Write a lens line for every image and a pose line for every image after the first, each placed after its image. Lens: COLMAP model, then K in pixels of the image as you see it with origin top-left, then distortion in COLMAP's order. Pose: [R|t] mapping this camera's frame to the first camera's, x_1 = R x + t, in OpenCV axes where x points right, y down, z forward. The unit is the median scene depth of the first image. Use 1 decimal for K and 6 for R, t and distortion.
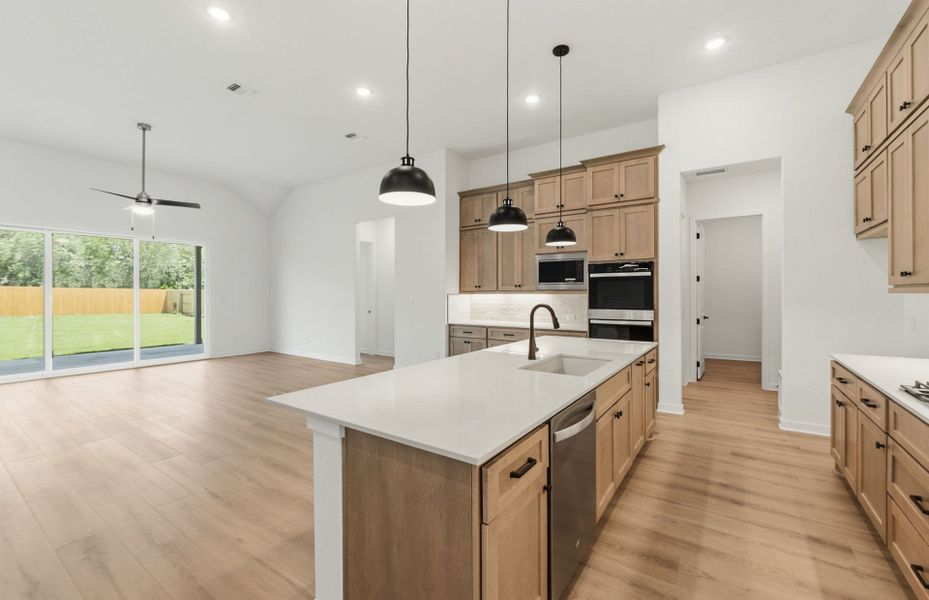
lens RADIAL K [[394.4, 0, 467.0], [0, 394.4, 289.2], [0, 0, 1]] dist [-0.002261, -0.000745]
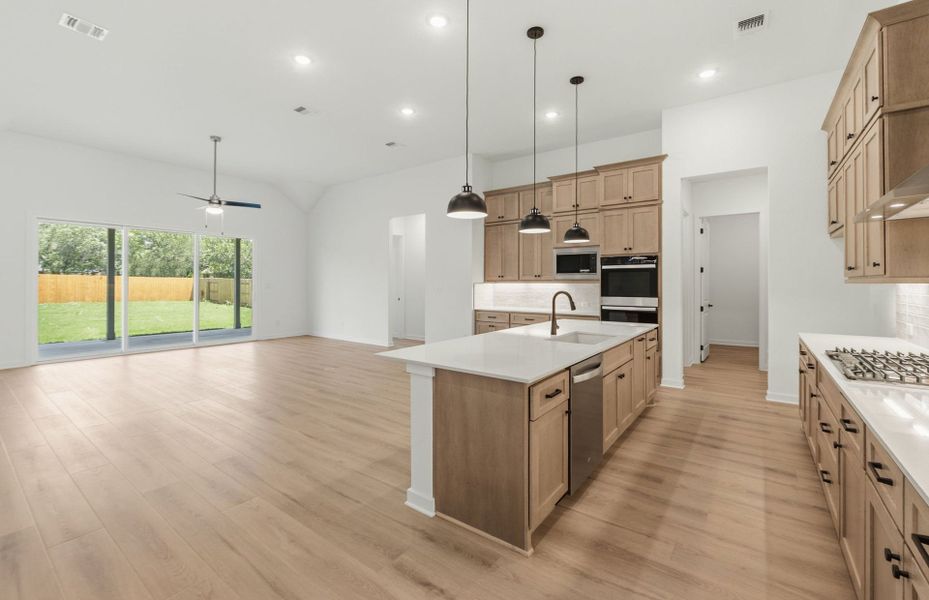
lens RADIAL K [[397.6, 0, 465.6], [0, 397.6, 276.9], [0, 0, 1]] dist [-0.003235, -0.000350]
pose [[0.999351, 0.002570, -0.035917, -0.044863], [-0.002689, 0.999991, -0.003264, -0.002159], [0.035908, 0.003358, 0.999349, -0.177820]]
